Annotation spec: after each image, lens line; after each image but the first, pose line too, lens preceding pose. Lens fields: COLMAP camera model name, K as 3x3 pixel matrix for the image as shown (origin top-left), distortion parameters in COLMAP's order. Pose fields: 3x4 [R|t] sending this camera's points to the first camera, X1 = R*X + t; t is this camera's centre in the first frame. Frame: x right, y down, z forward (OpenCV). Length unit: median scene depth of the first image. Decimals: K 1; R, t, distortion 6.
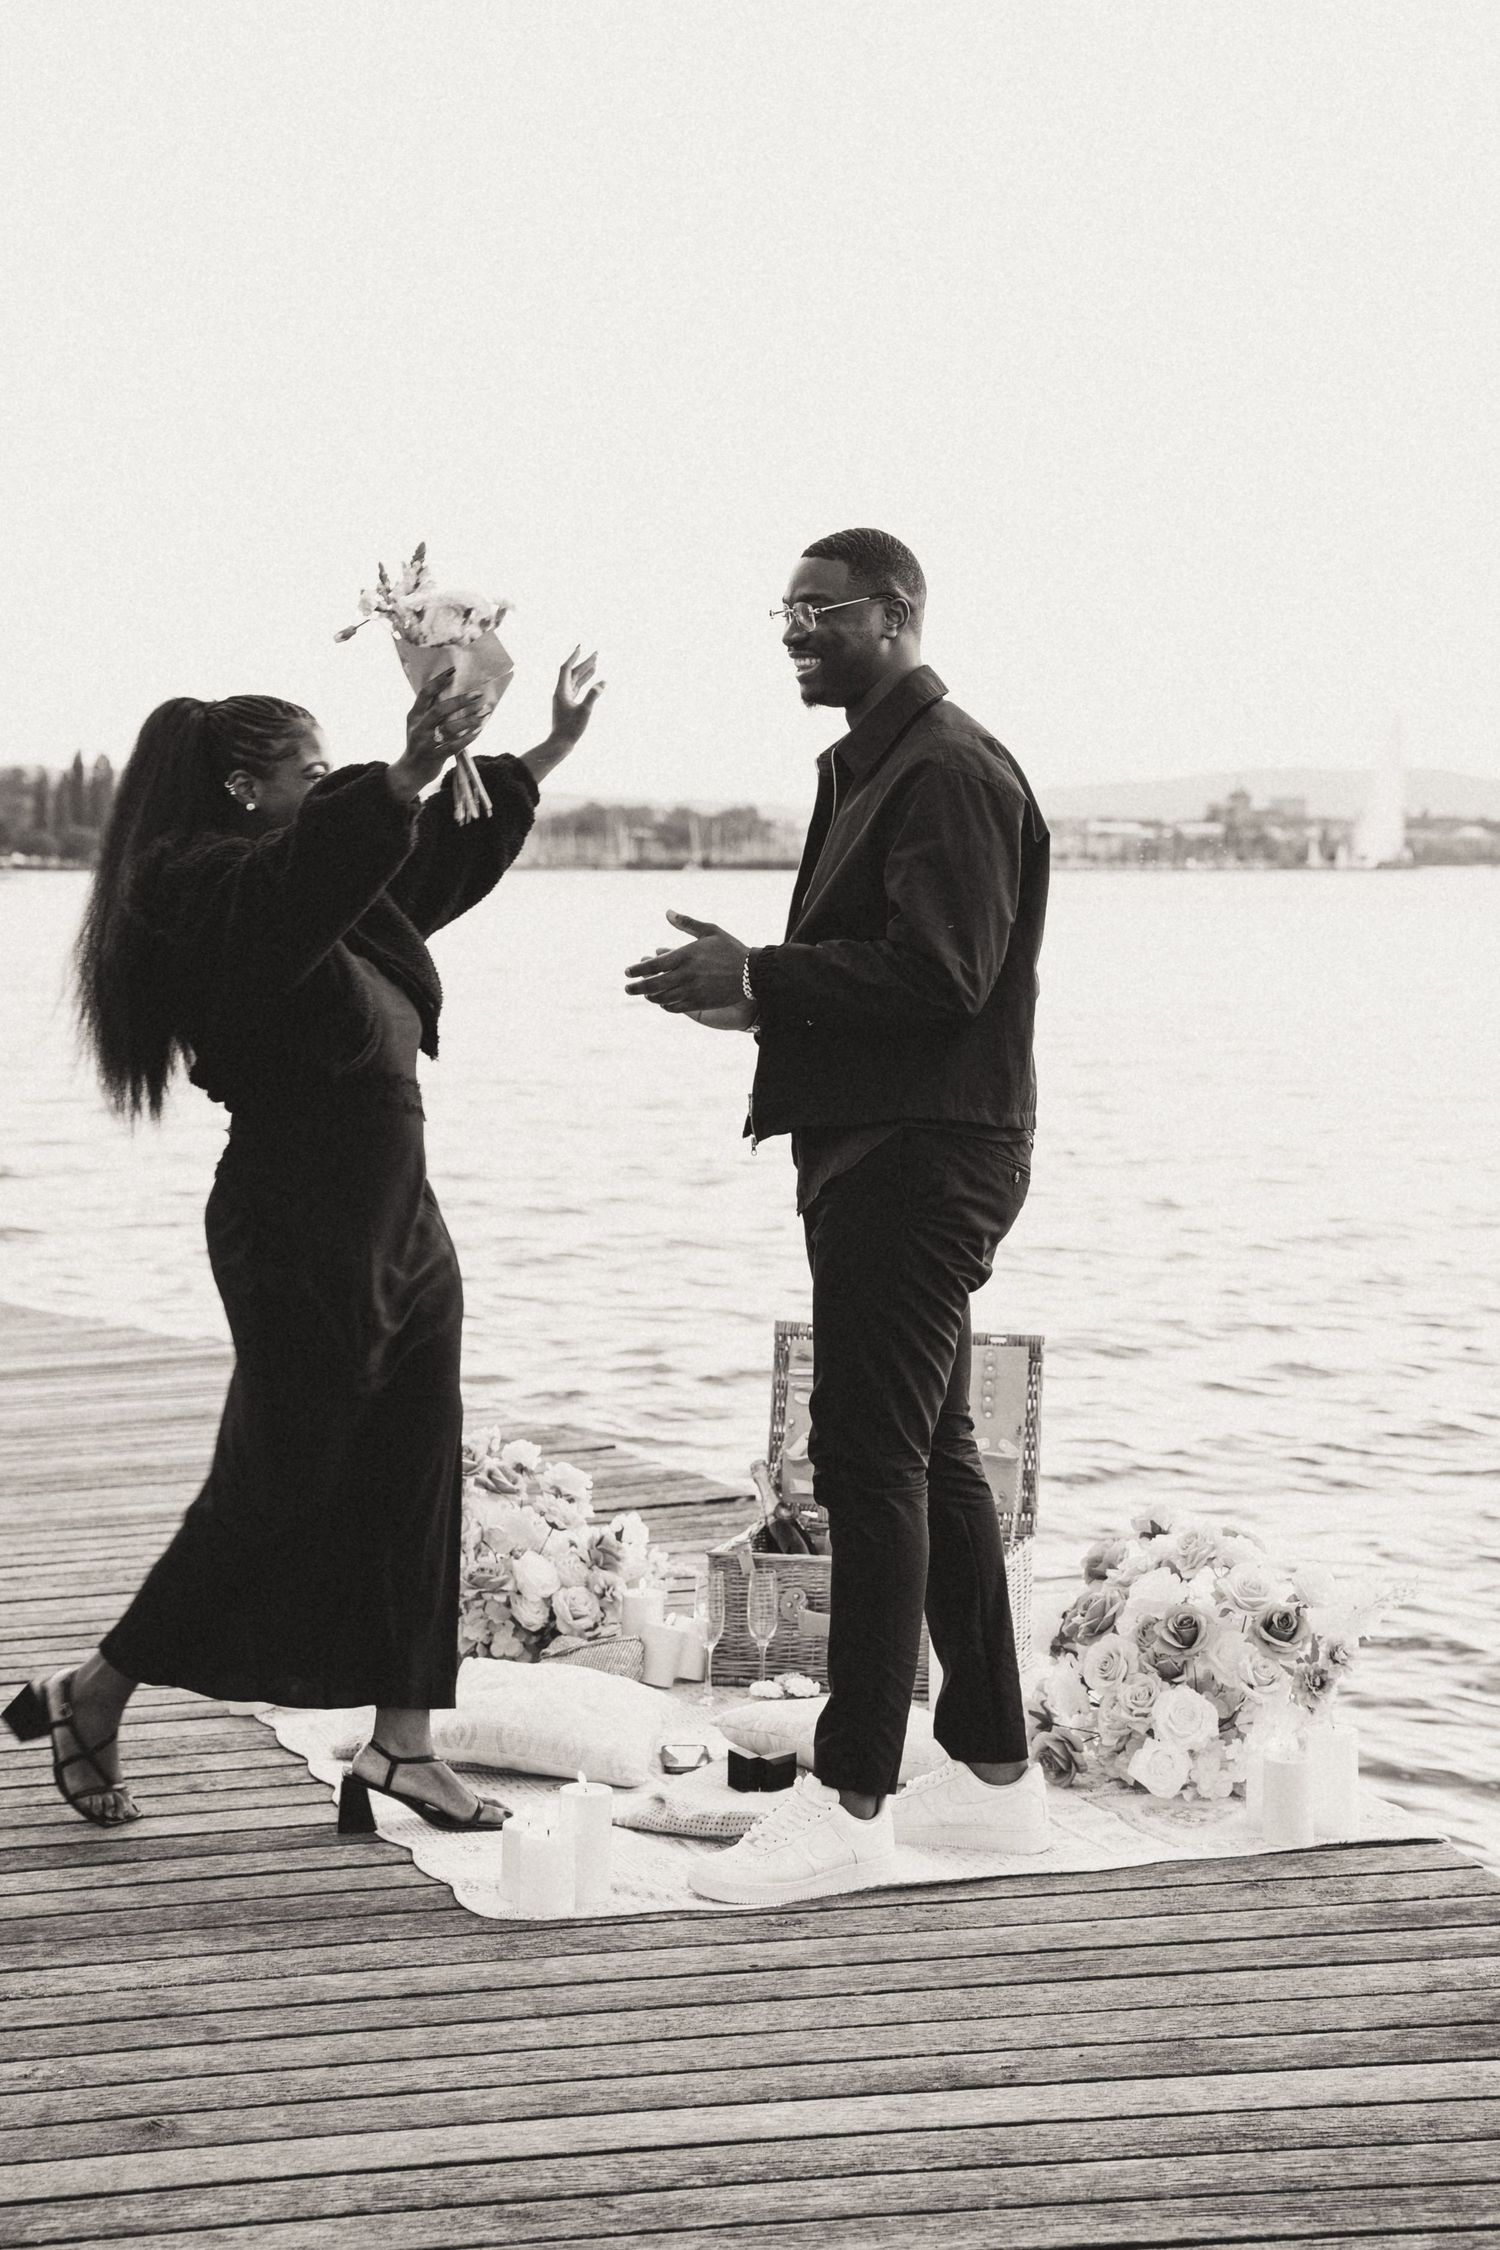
lens RADIAL K [[3809.9, 0, 842.5], [0, 3809.9, 1119.8], [0, 0, 1]] dist [0.263538, 0.115750]
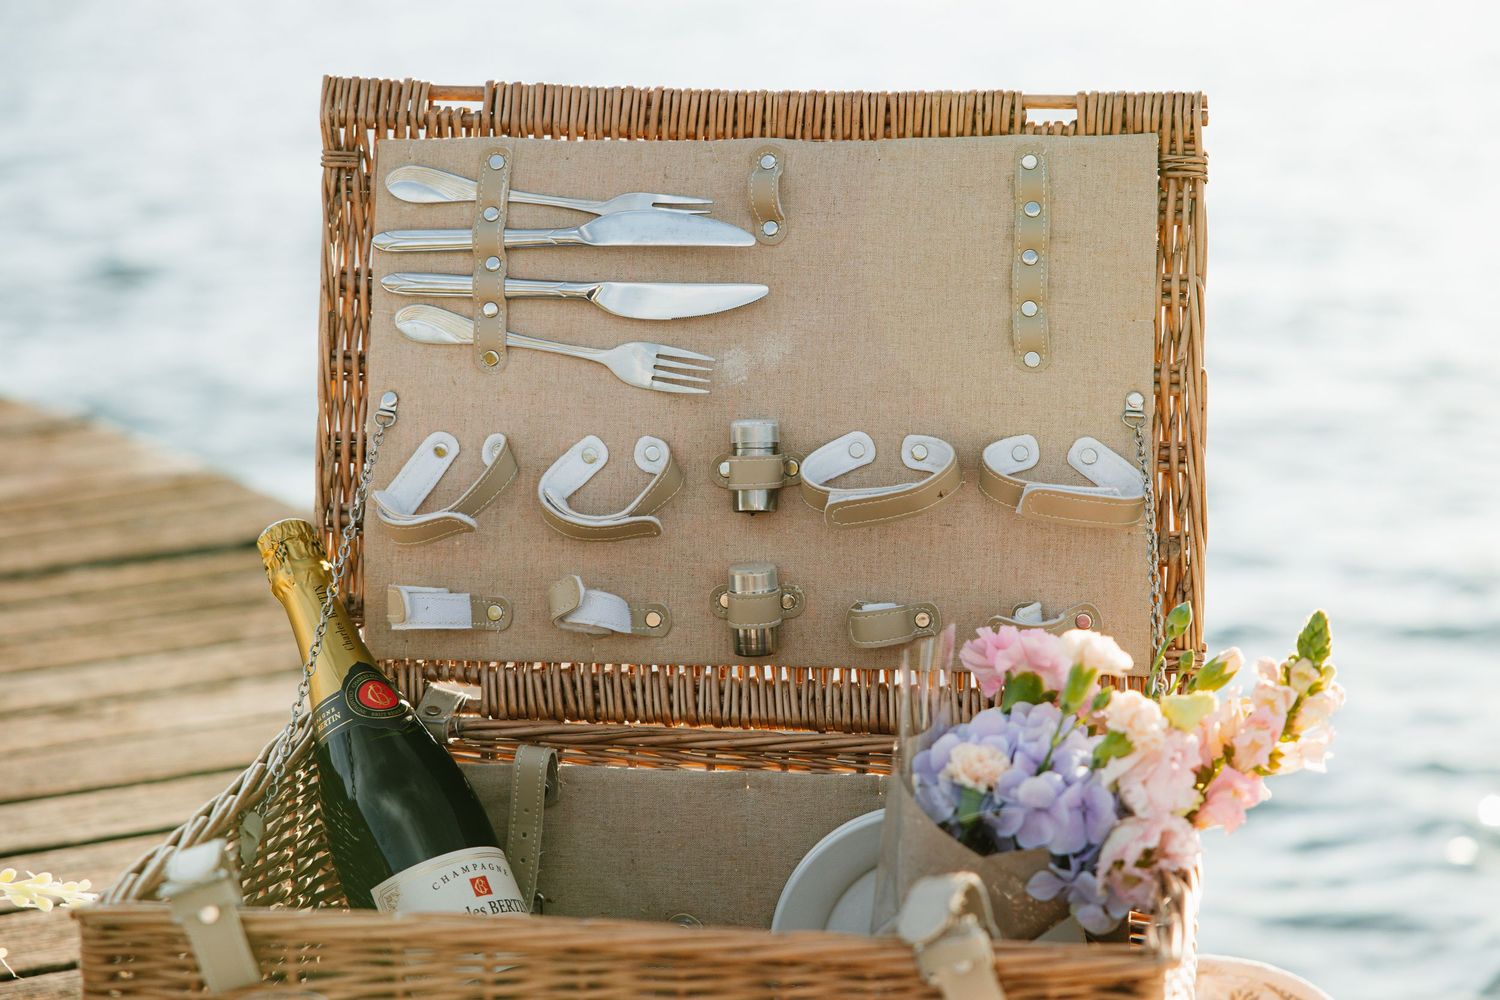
lens RADIAL K [[3071.7, 0, 750.0], [0, 3071.7, 500.0], [0, 0, 1]] dist [0.038079, 0.066531]
pose [[0.995667, -0.032942, 0.086955, -0.007063], [0.021517, 0.991386, 0.129195, 0.066239], [-0.090462, -0.126764, 0.987799, 0.891225]]
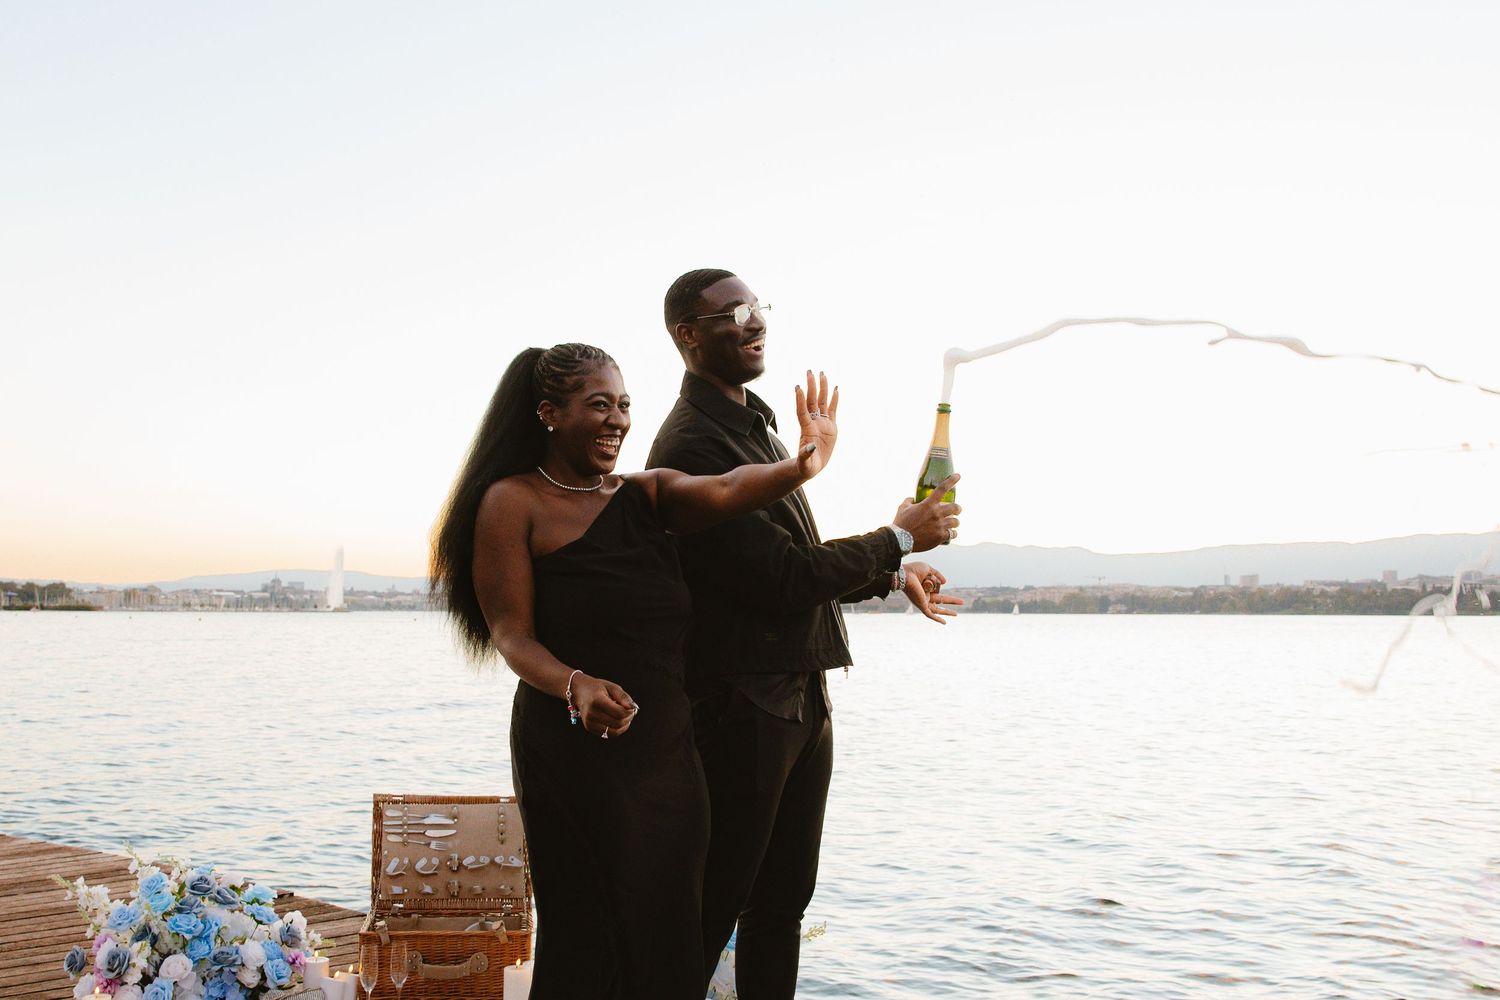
lens RADIAL K [[1515.9, 0, 650.8], [0, 1515.9, 574.5], [0, 0, 1]] dist [0.001592, 0.001106]
pose [[0.938852, 0.012785, 0.344084, -0.165736], [0.018555, 0.995980, -0.087635, 0.019228], [-0.343821, 0.088660, 0.934840, 0.360923]]
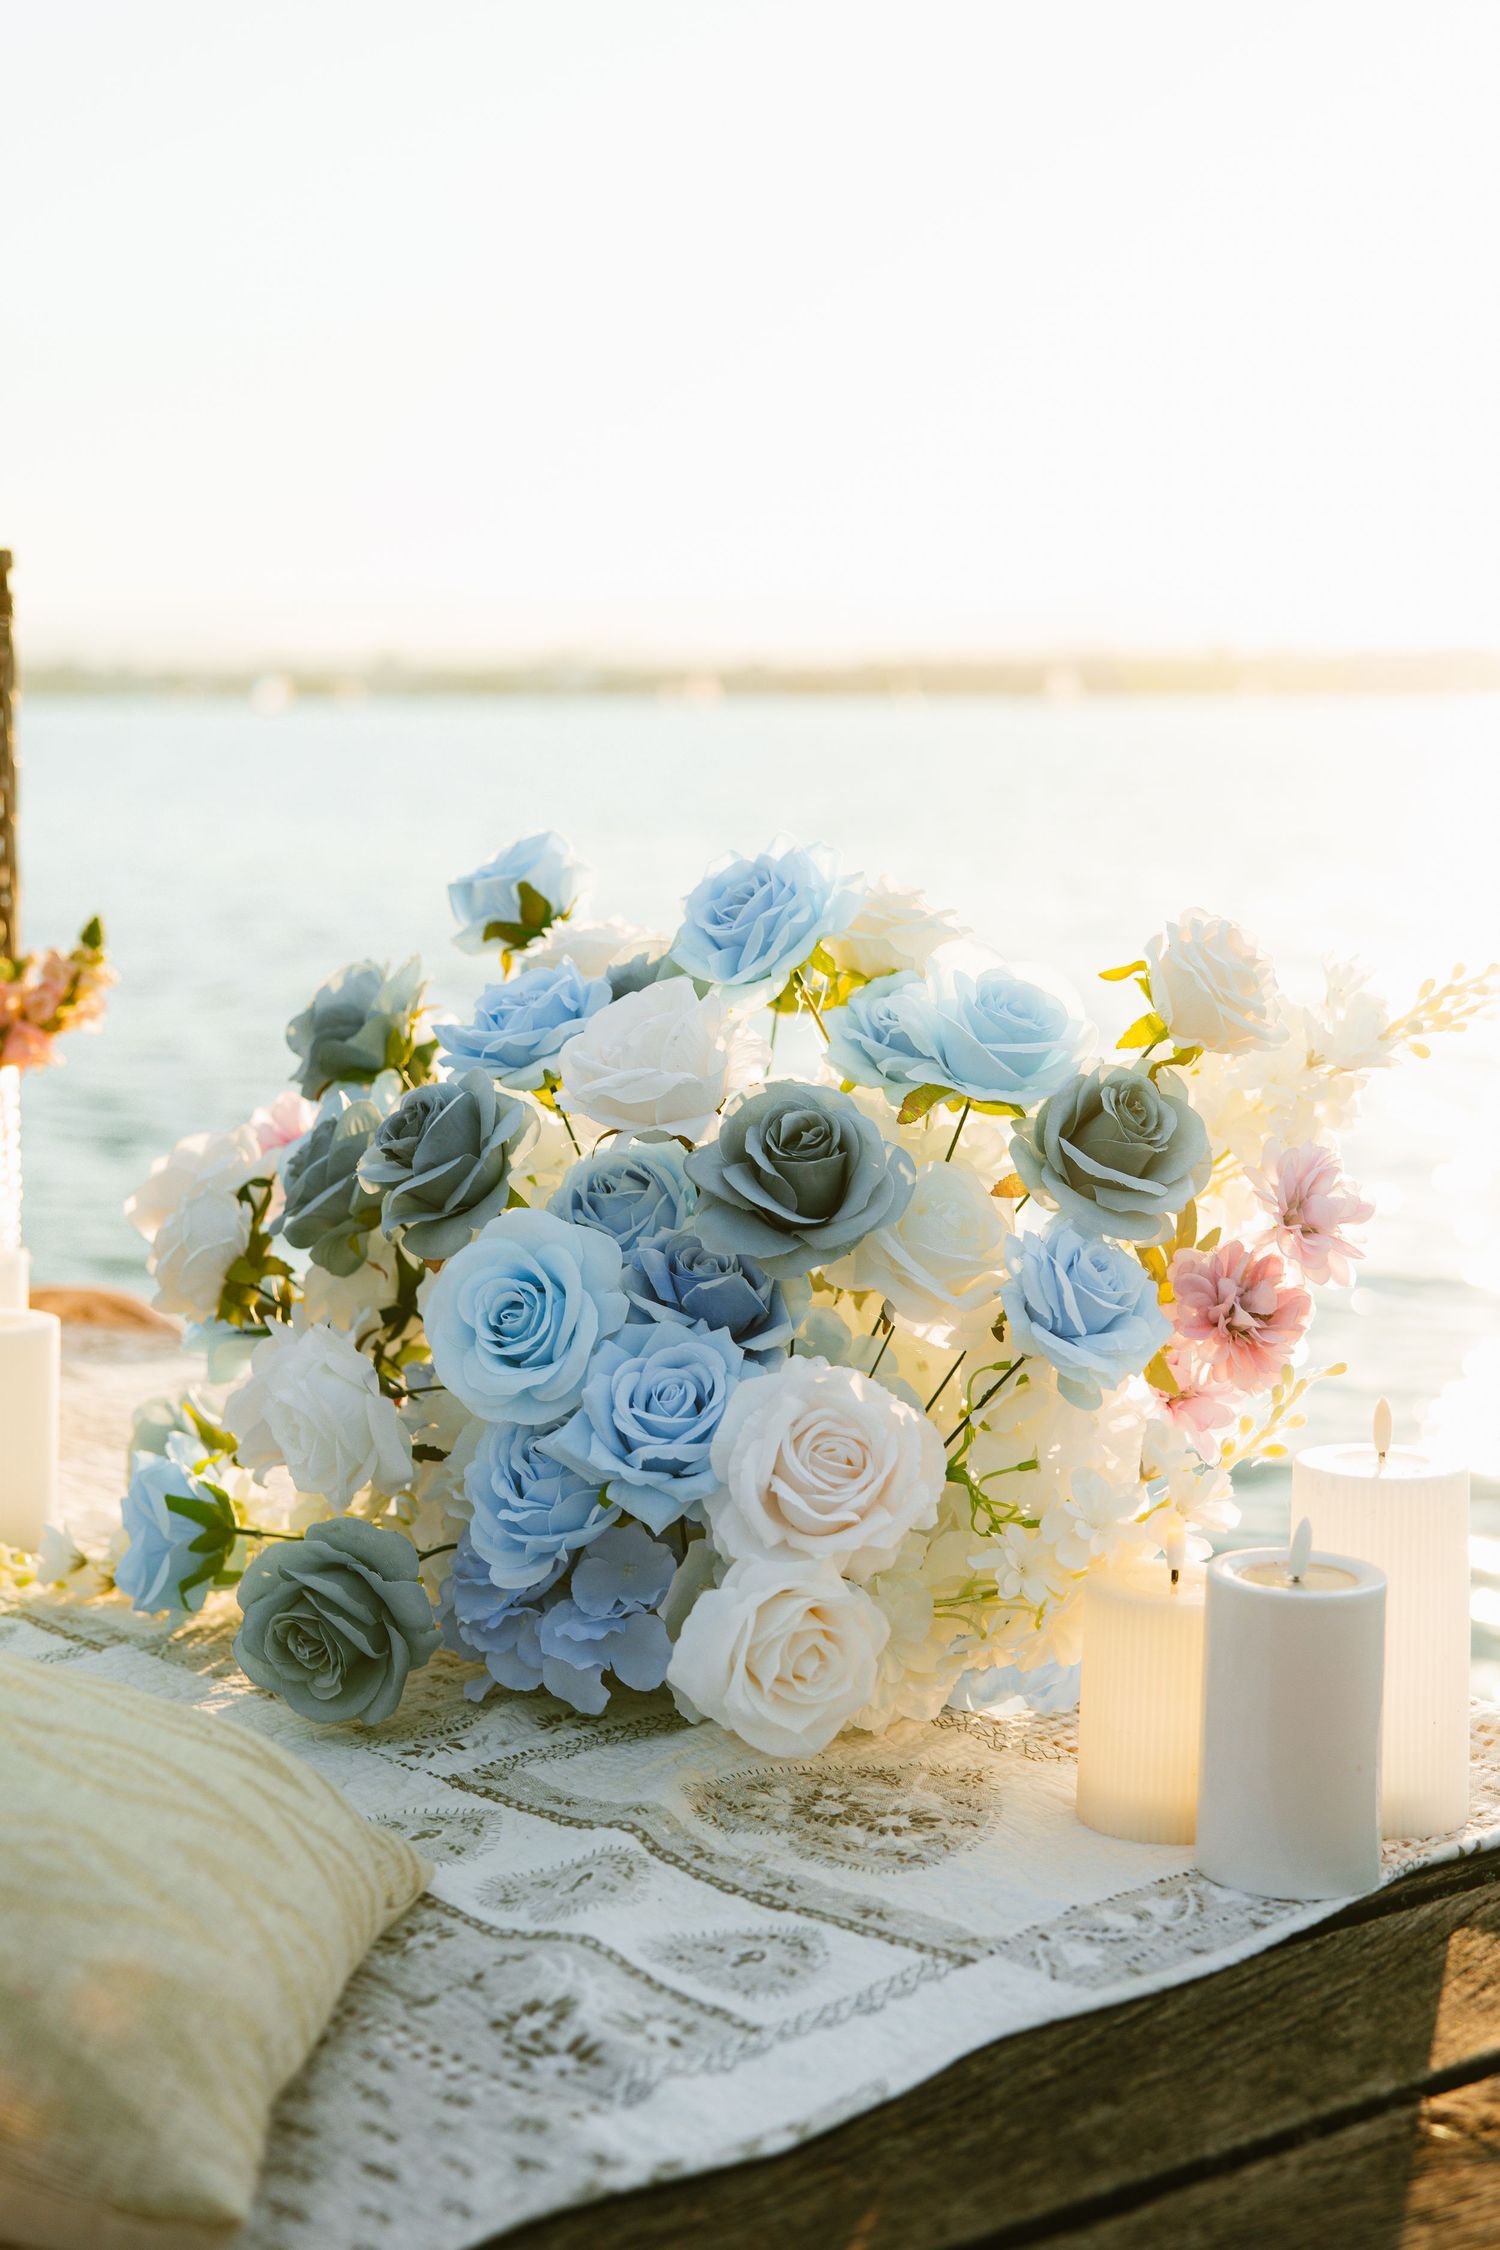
lens RADIAL K [[3421.6, 0, 750.0], [0, 3421.6, 1125.0], [0, 0, 1]] dist [0.035674, 0.060097]
pose [[0.933516, -0.045647, 0.355617, -0.004426], [0.027713, 0.998081, 0.055367, 0.115702], [-0.357462, -0.041831, 0.932990, 0.763820]]
